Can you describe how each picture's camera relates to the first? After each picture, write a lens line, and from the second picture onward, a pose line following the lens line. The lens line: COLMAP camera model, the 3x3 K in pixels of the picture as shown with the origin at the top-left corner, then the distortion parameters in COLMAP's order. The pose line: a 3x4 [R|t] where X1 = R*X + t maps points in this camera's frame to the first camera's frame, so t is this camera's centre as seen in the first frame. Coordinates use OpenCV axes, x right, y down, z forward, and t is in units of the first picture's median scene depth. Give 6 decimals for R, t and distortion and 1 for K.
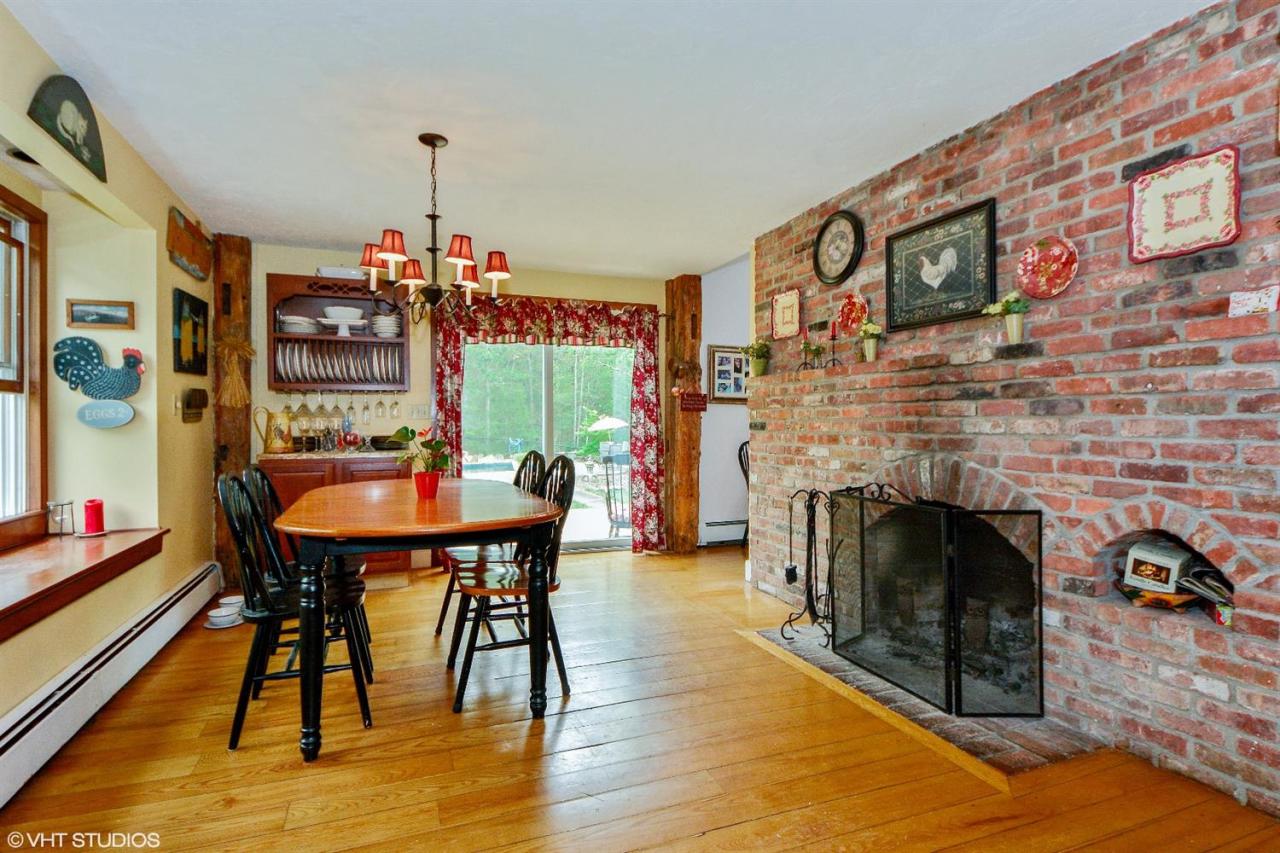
lens RADIAL K [[564.0, 0, 641.5], [0, 564.0, 434.6], [0, 0, 1]] dist [0.060079, -0.026638]
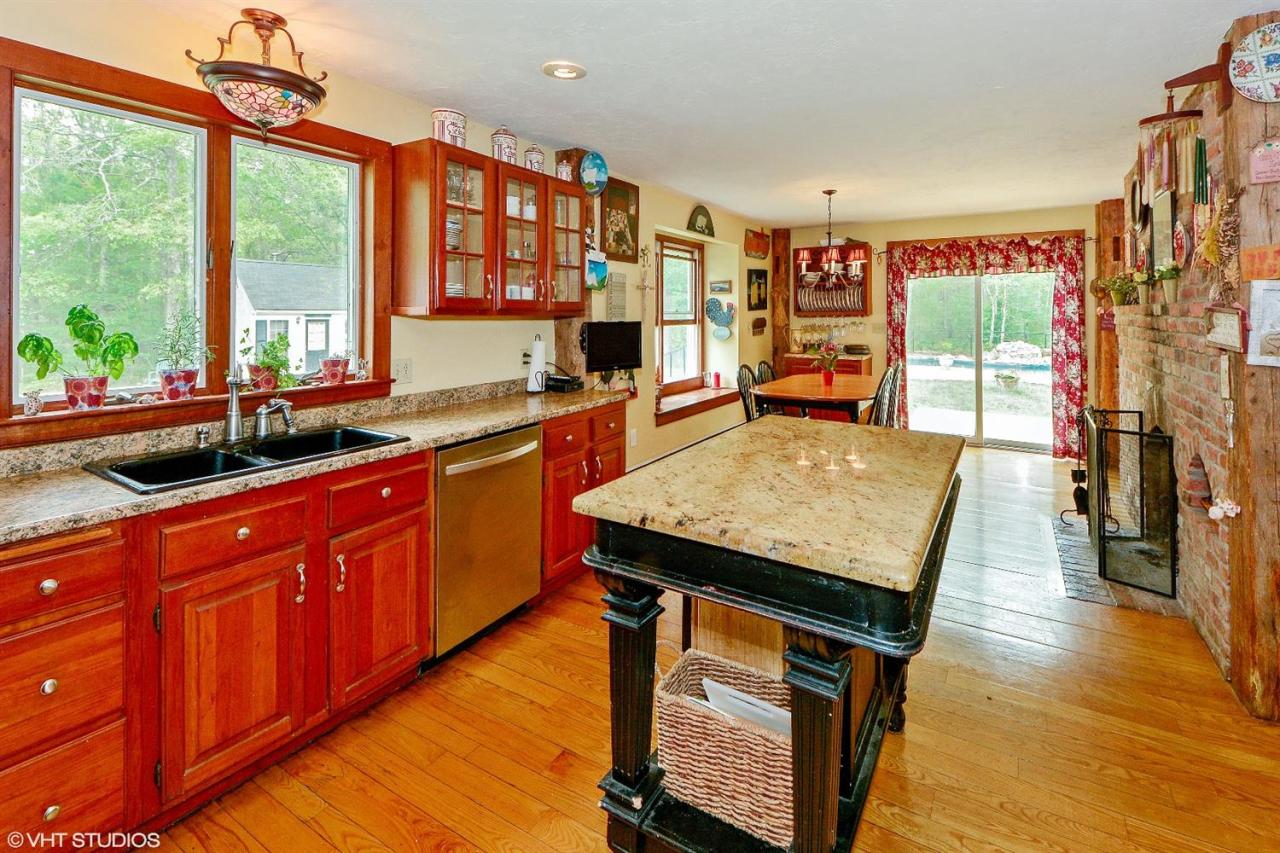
lens RADIAL K [[584.4, 0, 640.0], [0, 584.4, 426.5], [0, 0, 1]] dist [0.000249, 0.000039]
pose [[0.551951, 0.151935, -0.819918, 0.543749], [-0.005169, 0.983865, 0.178835, -0.059352], [0.833860, -0.094471, 0.543831, -0.340912]]
